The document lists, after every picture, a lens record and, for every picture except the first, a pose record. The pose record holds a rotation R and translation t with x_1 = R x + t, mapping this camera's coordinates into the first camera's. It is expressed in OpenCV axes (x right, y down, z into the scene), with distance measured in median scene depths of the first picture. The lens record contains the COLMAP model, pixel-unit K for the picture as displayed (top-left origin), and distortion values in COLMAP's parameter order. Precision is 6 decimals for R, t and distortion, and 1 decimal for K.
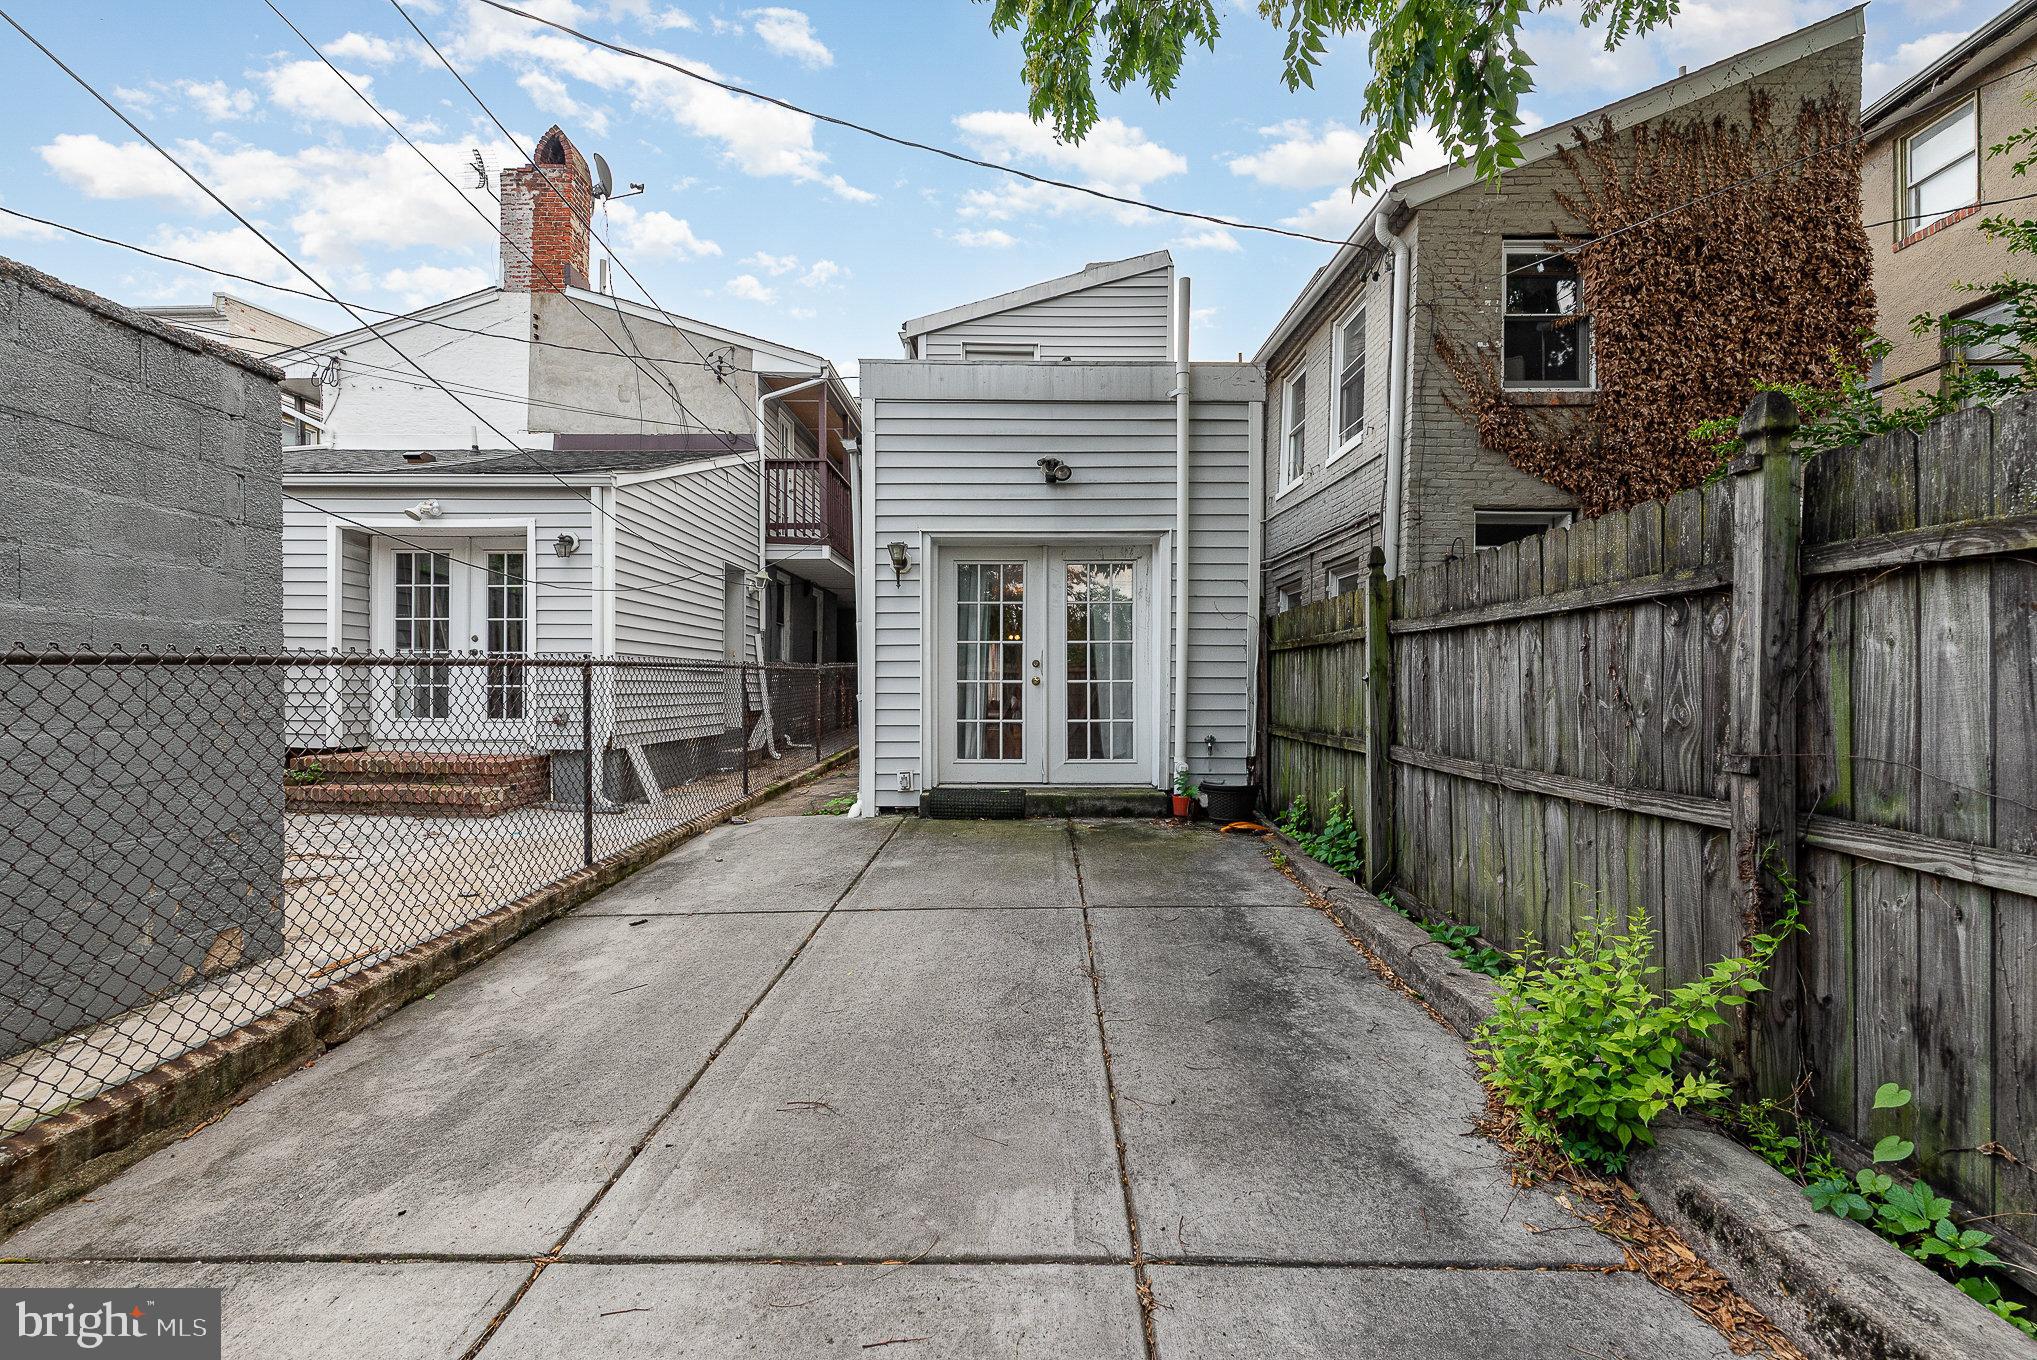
lens RADIAL K [[876.1, 0, 1017.6], [0, 876.1, 686.2], [0, 0, 1]] dist [0.003722, -0.000920]
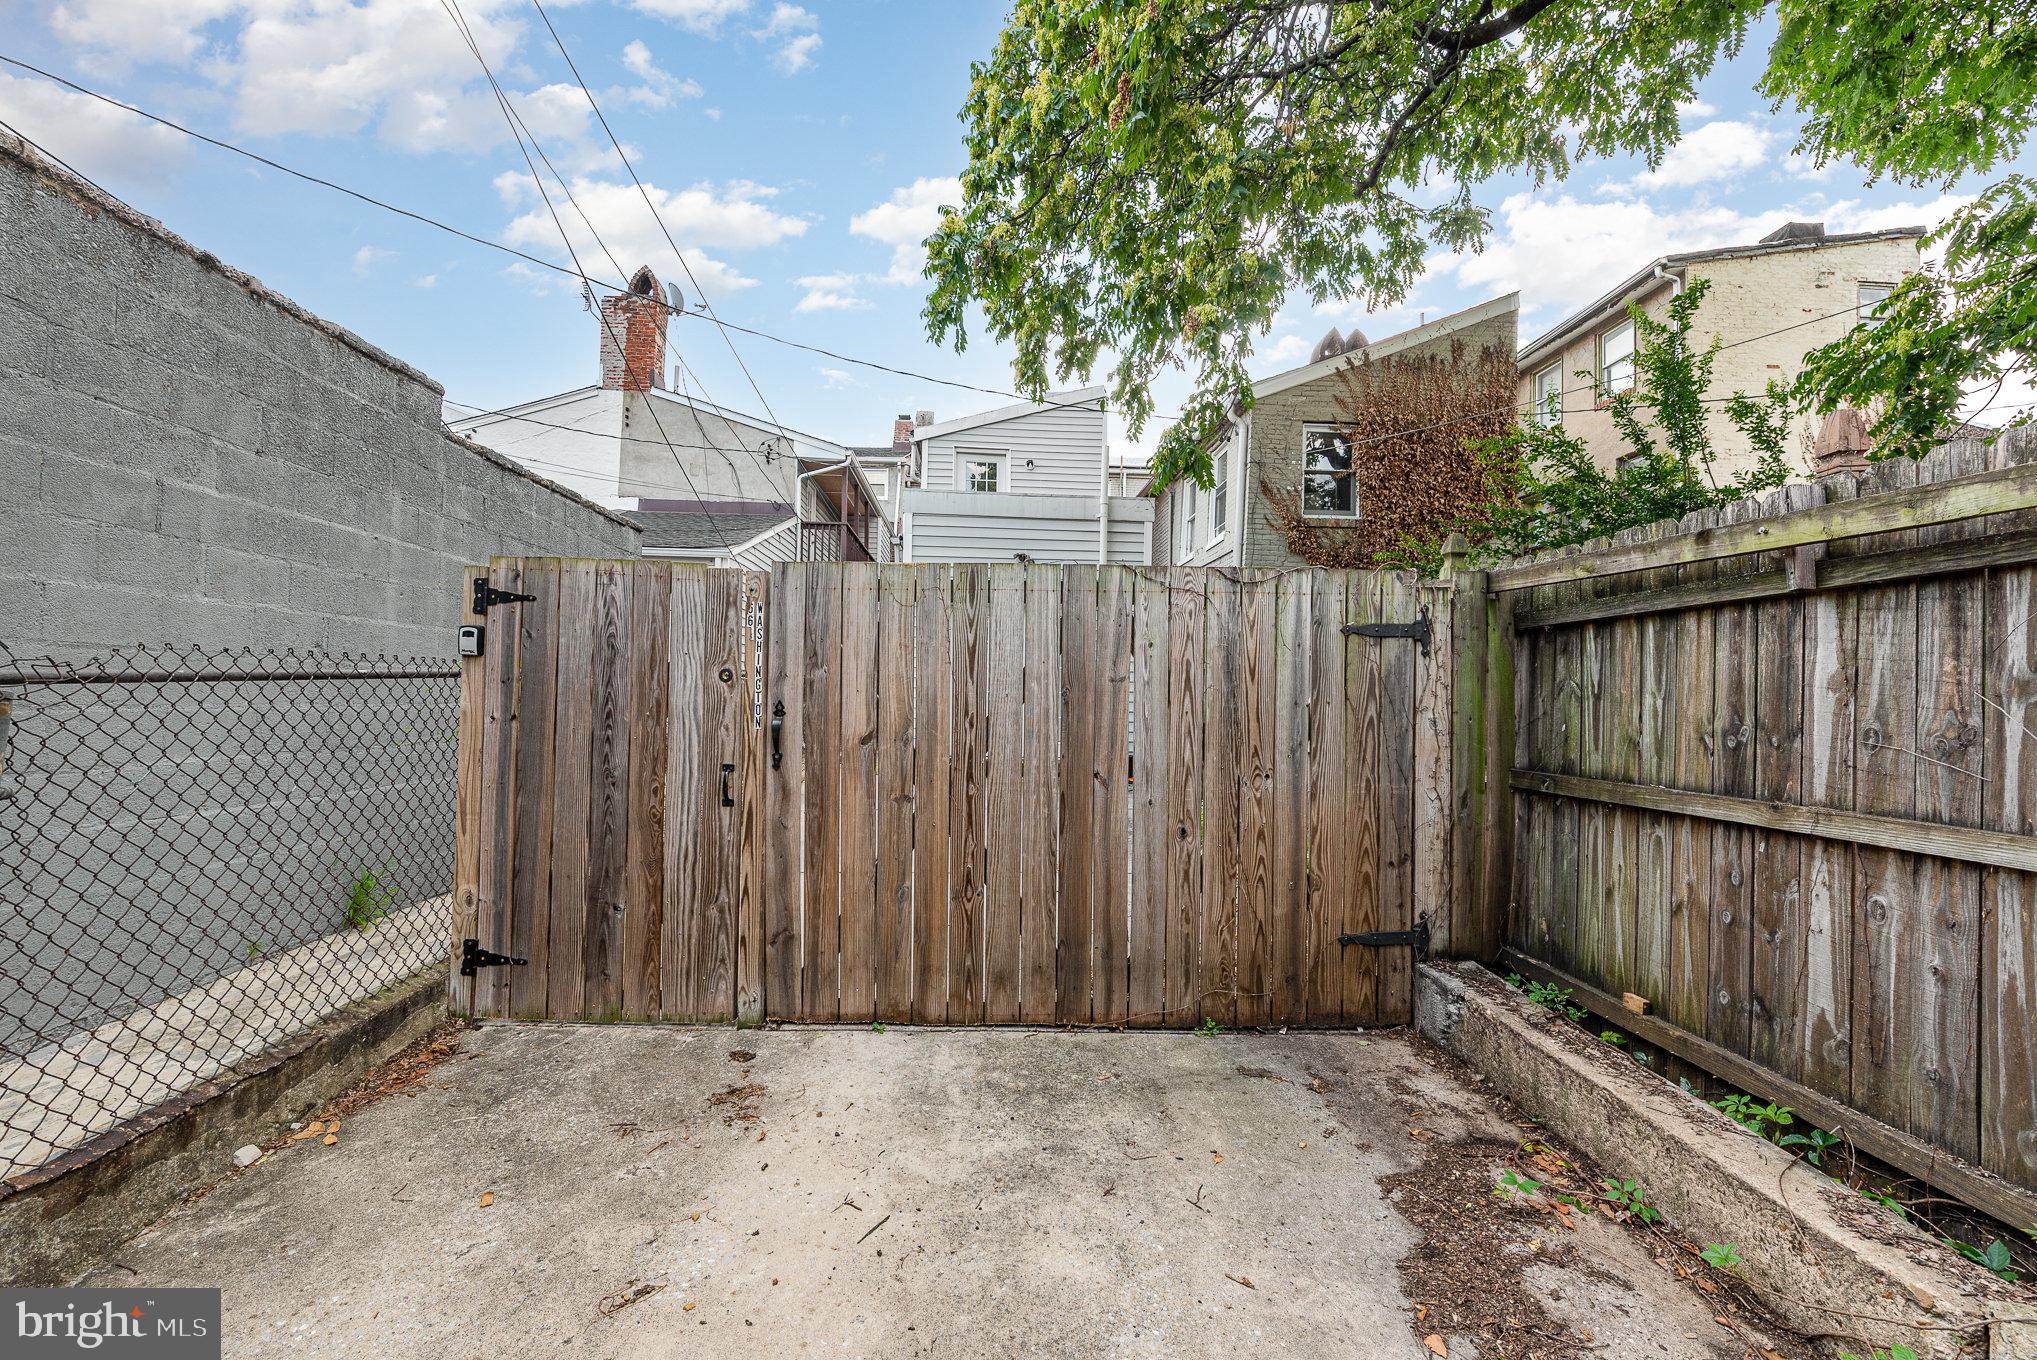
lens RADIAL K [[876.1, 0, 1013.0], [0, 876.1, 684.5], [0, 0, 1]] dist [0.003722, -0.000920]
pose [[0.998464, 0.018886, 0.052092, -0.057262], [-0.017858, 0.999638, -0.020140, 0.013077], [-0.052453, 0.019179, 0.998439, -0.600398]]
